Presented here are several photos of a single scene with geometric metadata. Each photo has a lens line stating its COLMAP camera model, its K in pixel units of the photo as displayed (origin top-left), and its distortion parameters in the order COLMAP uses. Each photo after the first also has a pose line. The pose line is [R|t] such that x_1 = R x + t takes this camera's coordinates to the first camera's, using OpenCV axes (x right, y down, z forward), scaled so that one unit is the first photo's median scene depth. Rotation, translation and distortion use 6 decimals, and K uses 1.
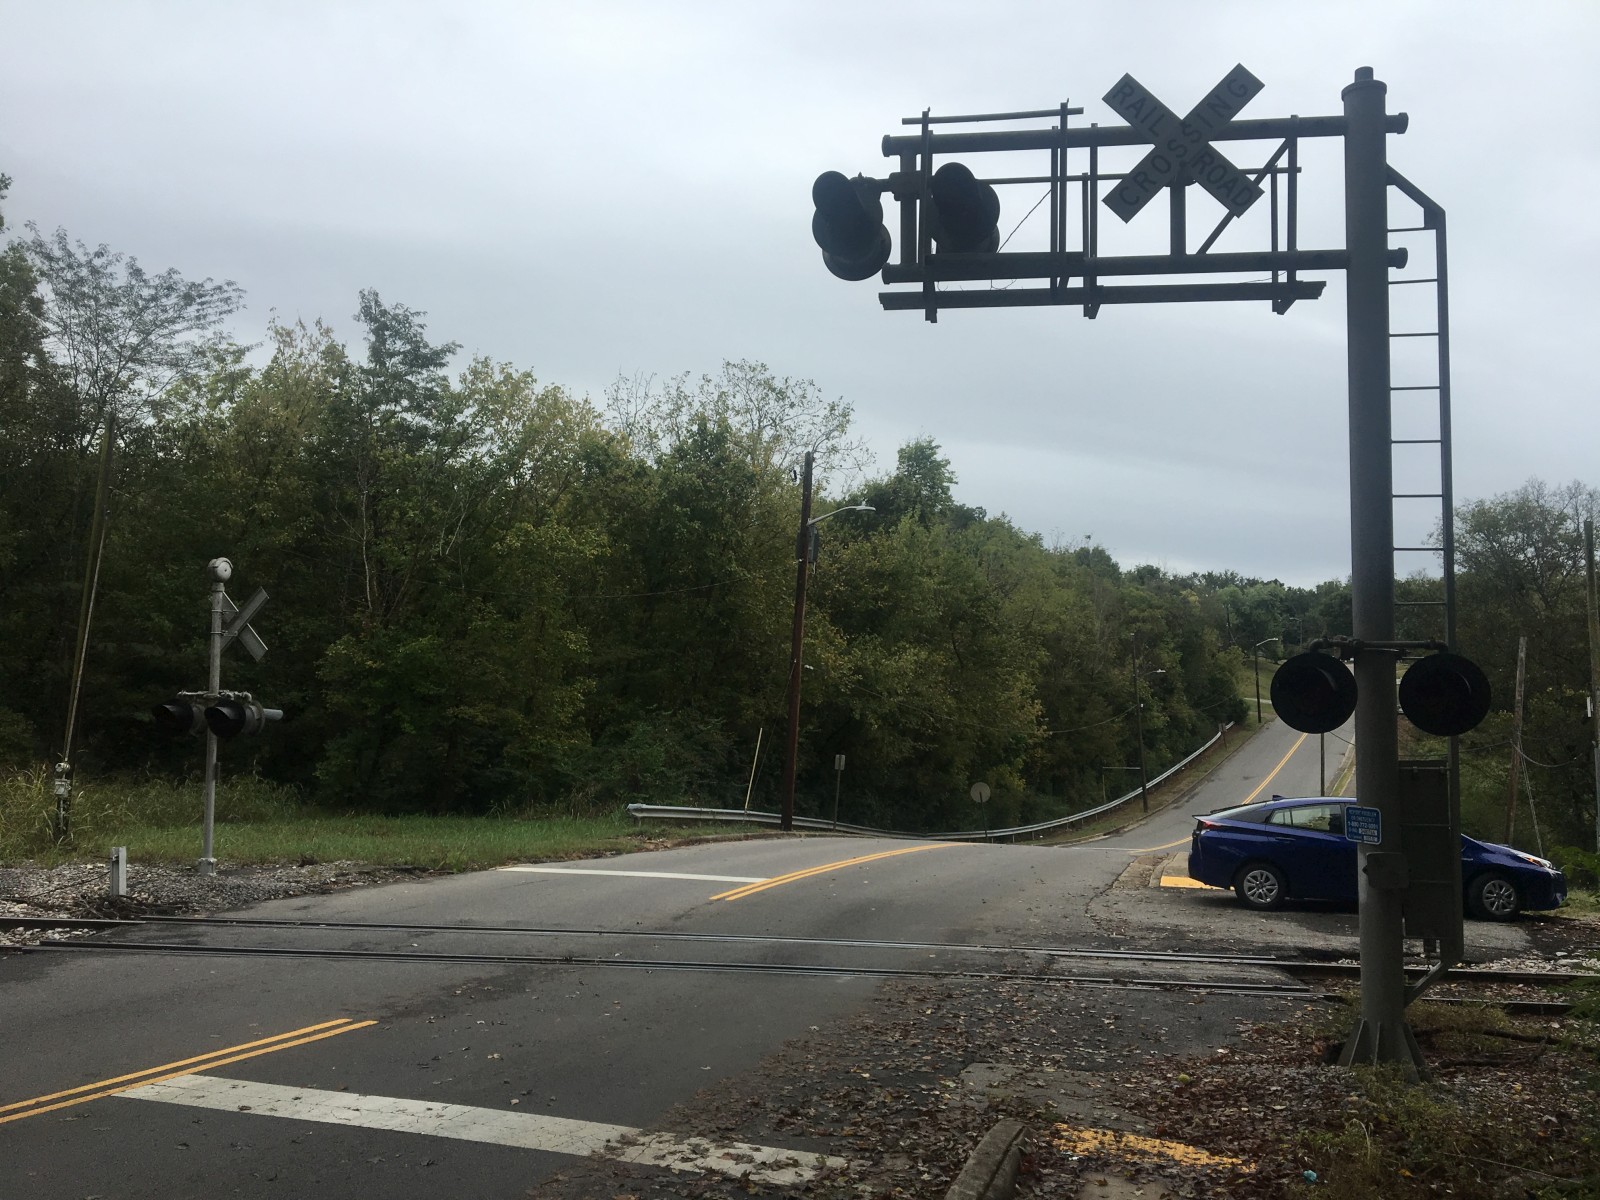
lens RADIAL K [[1360.7, 0, 788.1], [0, 1360.7, 610.1], [0, 0, 1]] dist [0.098701, -0.141142]
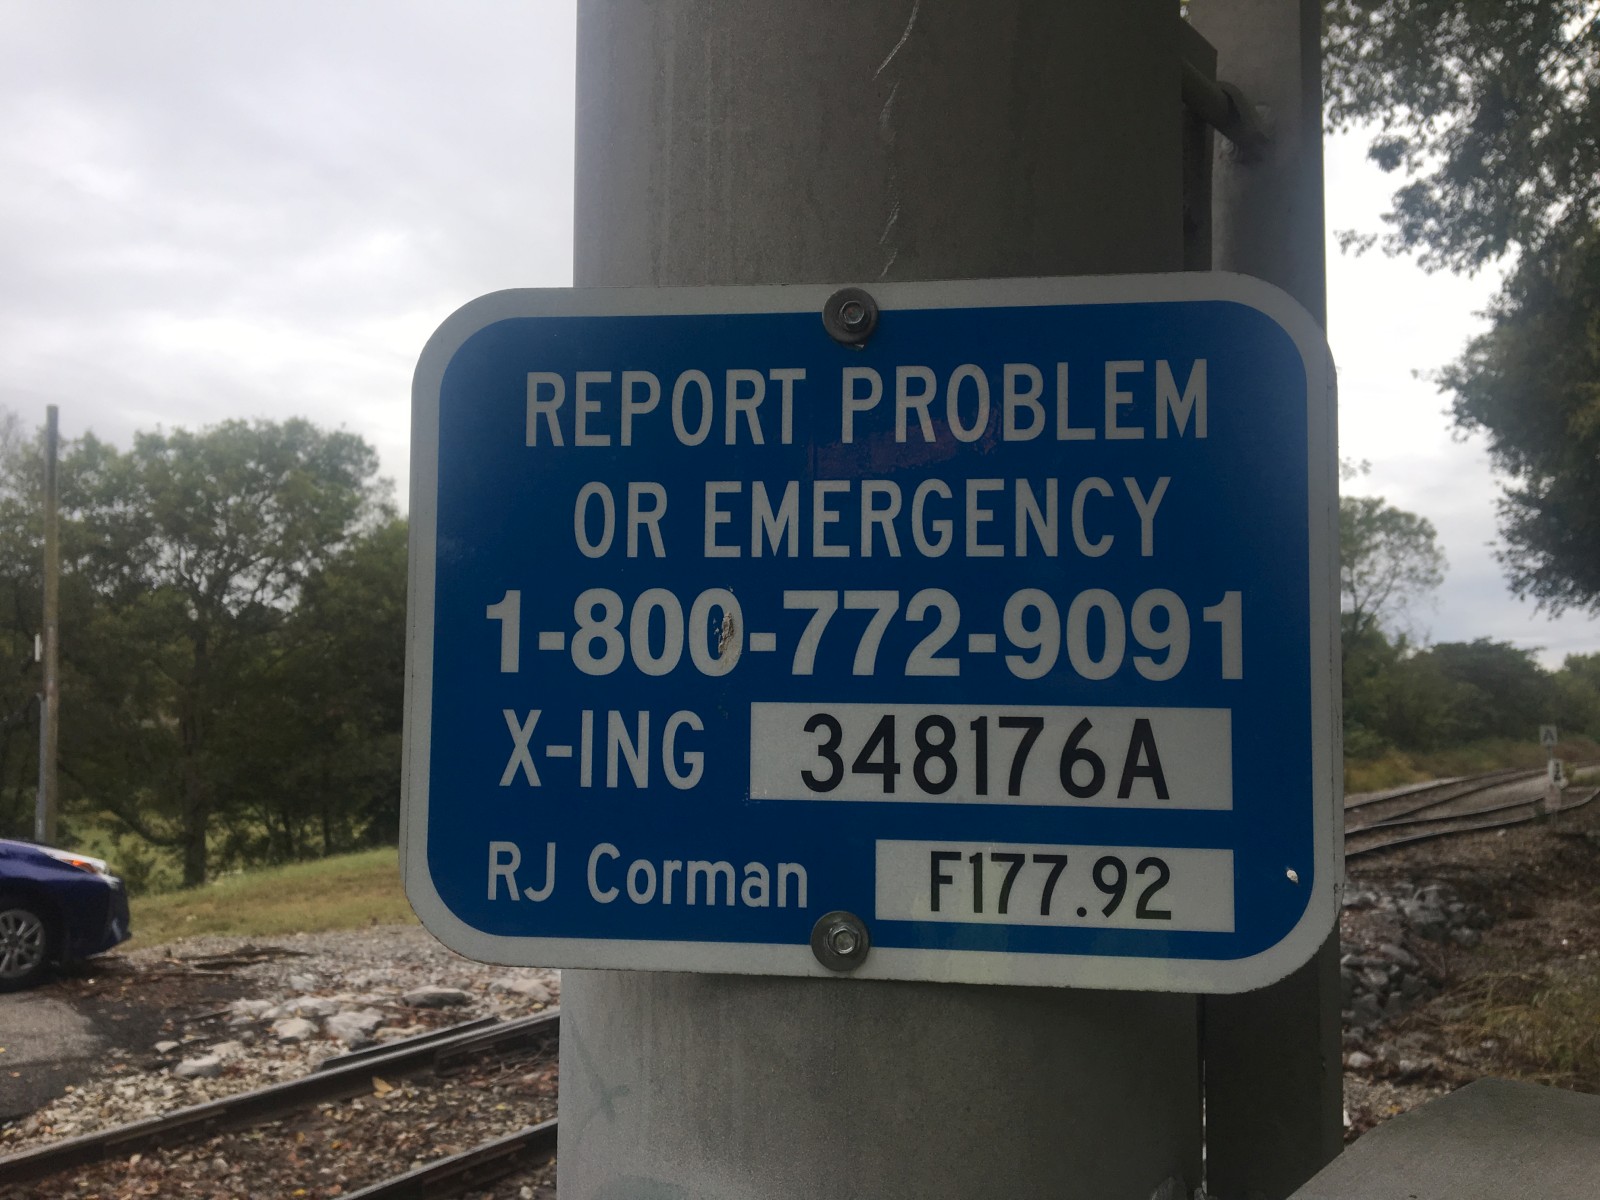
lens RADIAL K [[1360.7, 0, 788.1], [0, 1360.7, 610.1], [0, 0, 1]] dist [0.098701, -0.141142]
pose [[0.471909, 0.052180, 0.880102, 0.201858], [-0.060251, 0.997822, -0.026854, 0.085040], [-0.879586, -0.040354, 0.474025, 0.531617]]
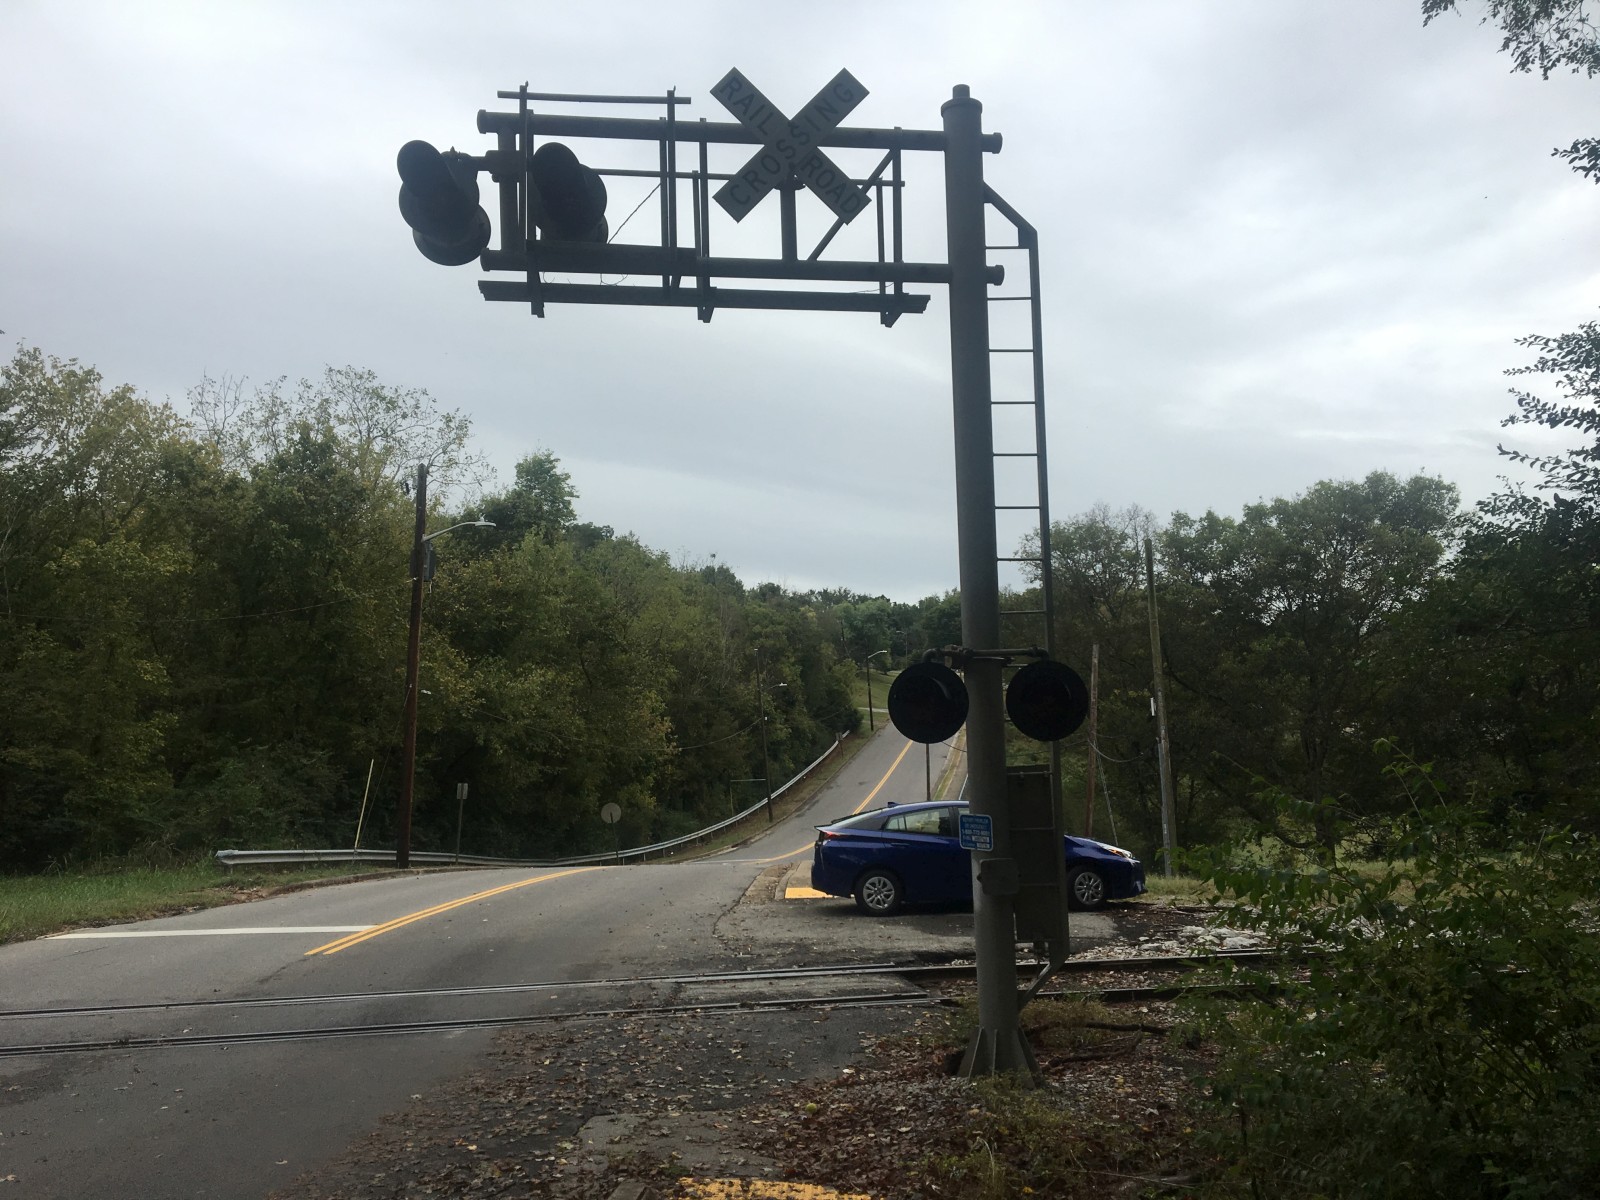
lens RADIAL K [[1346.7, 0, 761.4], [0, 1346.7, 580.5], [0, 0, 1]] dist [0.099288, -0.202892]
pose [[0.968639, -0.009021, 0.248310, 0.010549], [0.018134, 0.999242, -0.034436, 0.001369], [-0.247811, 0.037859, 0.968068, 0.038239]]
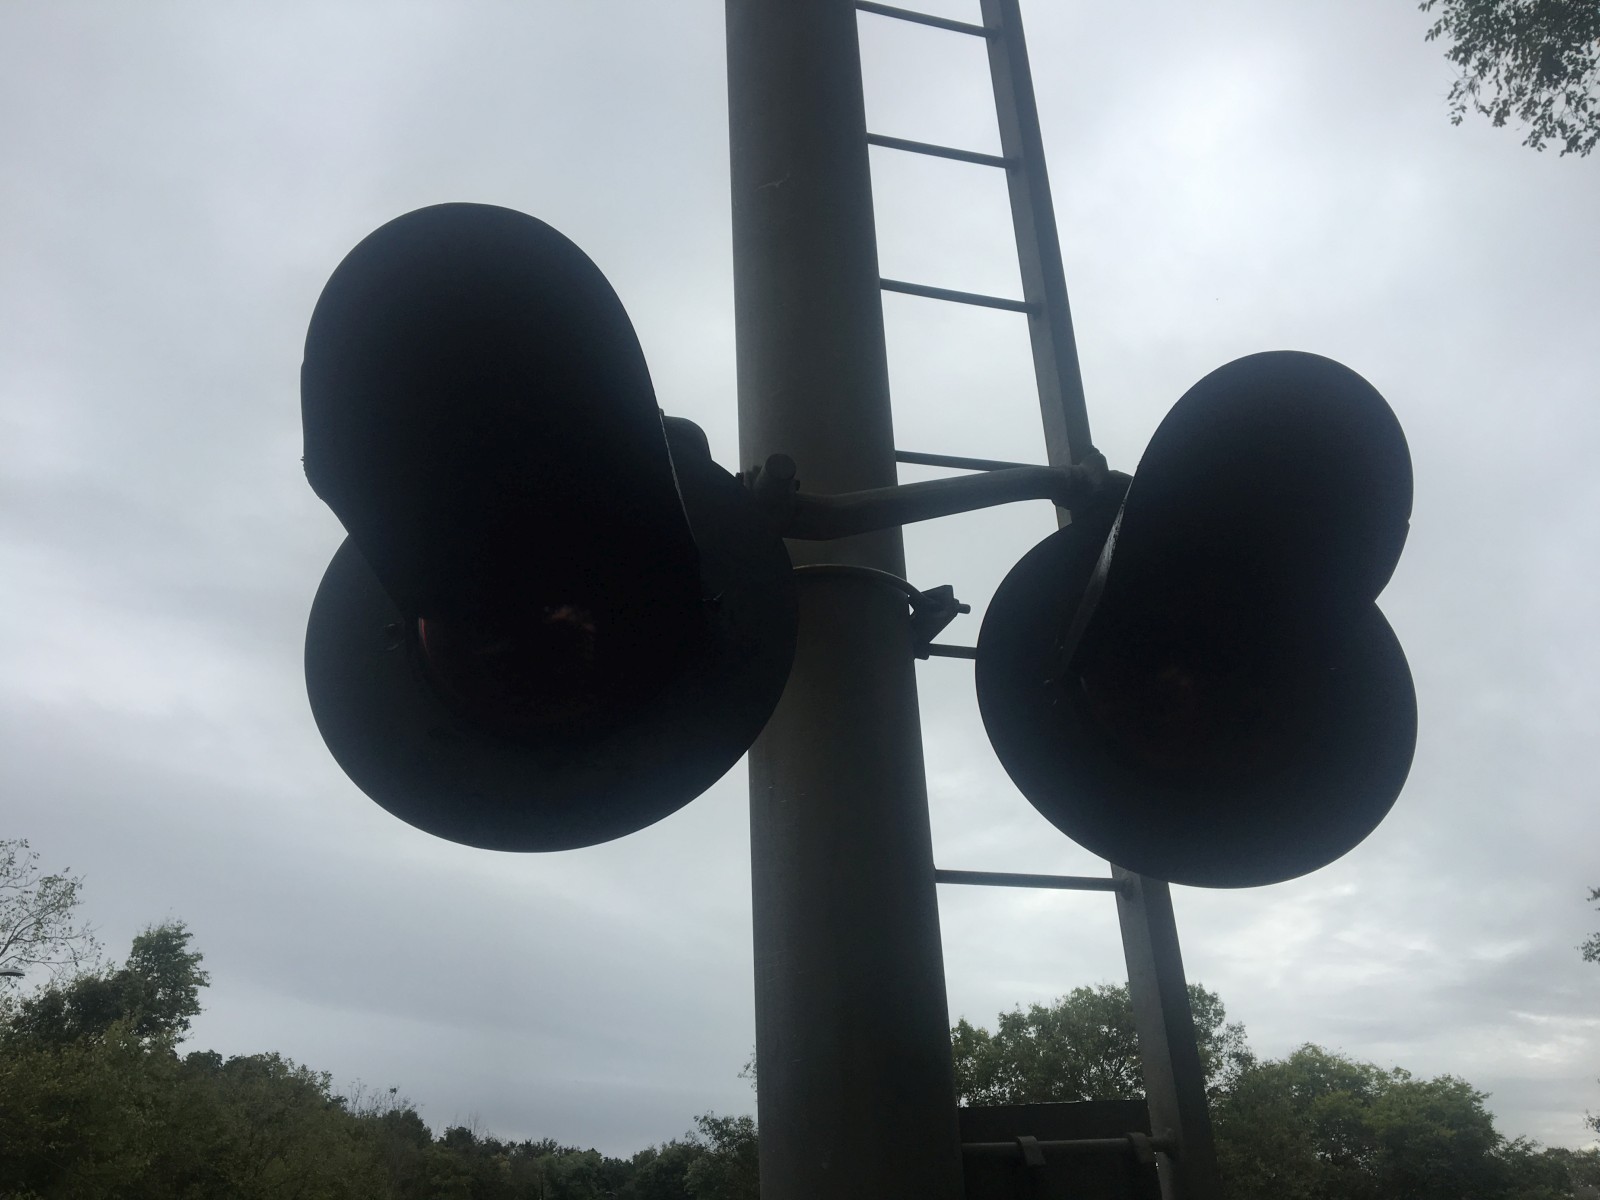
lens RADIAL K [[1360.7, 0, 788.1], [0, 1360.7, 610.1], [0, 0, 1]] dist [0.098701, -0.141142]
pose [[0.891101, 0.161391, 0.424136, 0.060862], [0.016026, 0.922848, -0.384831, 0.021265], [-0.453522, 0.349720, 0.819764, 0.163817]]
